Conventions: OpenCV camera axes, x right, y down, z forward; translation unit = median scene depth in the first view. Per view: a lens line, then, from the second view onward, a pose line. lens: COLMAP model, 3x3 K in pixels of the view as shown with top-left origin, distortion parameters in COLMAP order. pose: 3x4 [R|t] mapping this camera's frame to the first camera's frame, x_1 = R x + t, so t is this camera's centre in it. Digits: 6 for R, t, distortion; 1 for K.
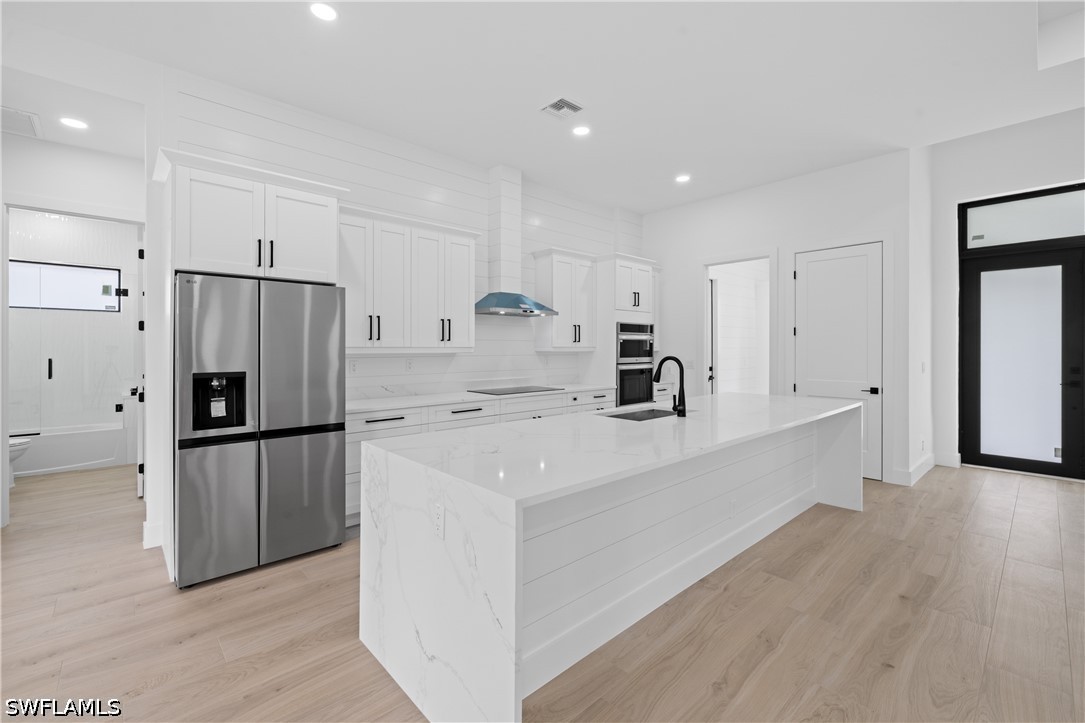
lens RADIAL K [[461.8, 0, 537.4], [0, 461.8, 348.7], [0, 0, 1]] dist [0.000704, 0.000465]
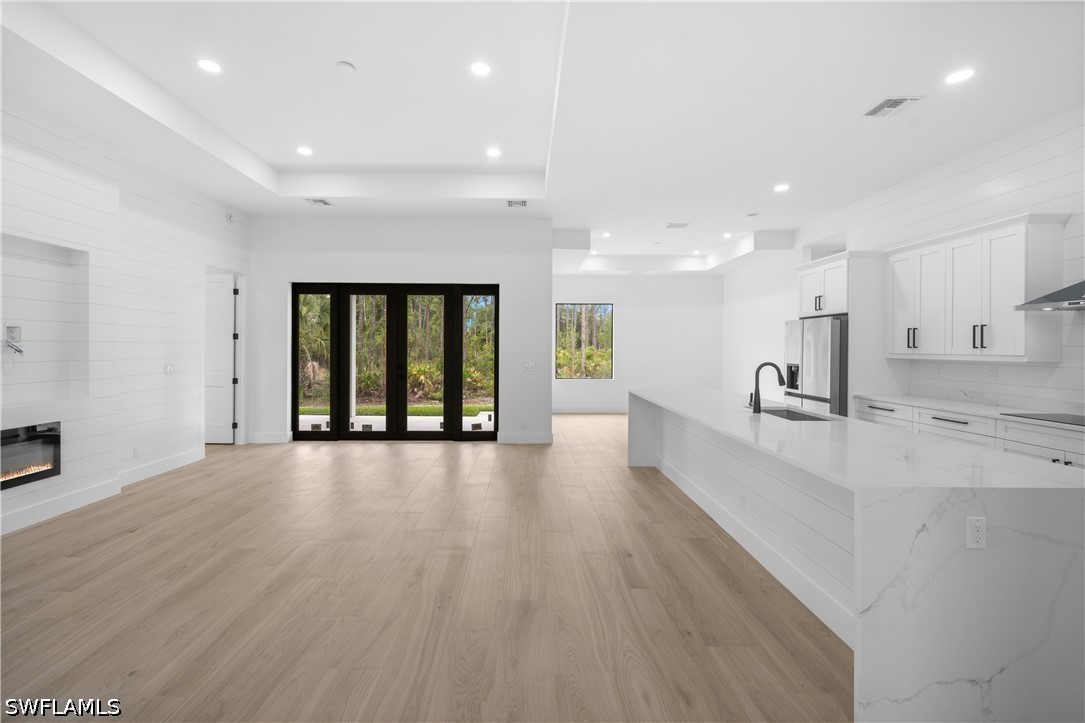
lens RADIAL K [[455.0, 0, 529.9], [0, 455.0, 348.3], [0, 0, 1]] dist [0.000685, 0.001129]
pose [[-0.665972, -0.002395, -0.745973, 1.091836], [-0.008745, 0.999951, 0.004597, -0.013439], [0.745926, 0.009584, -0.665960, 0.932080]]
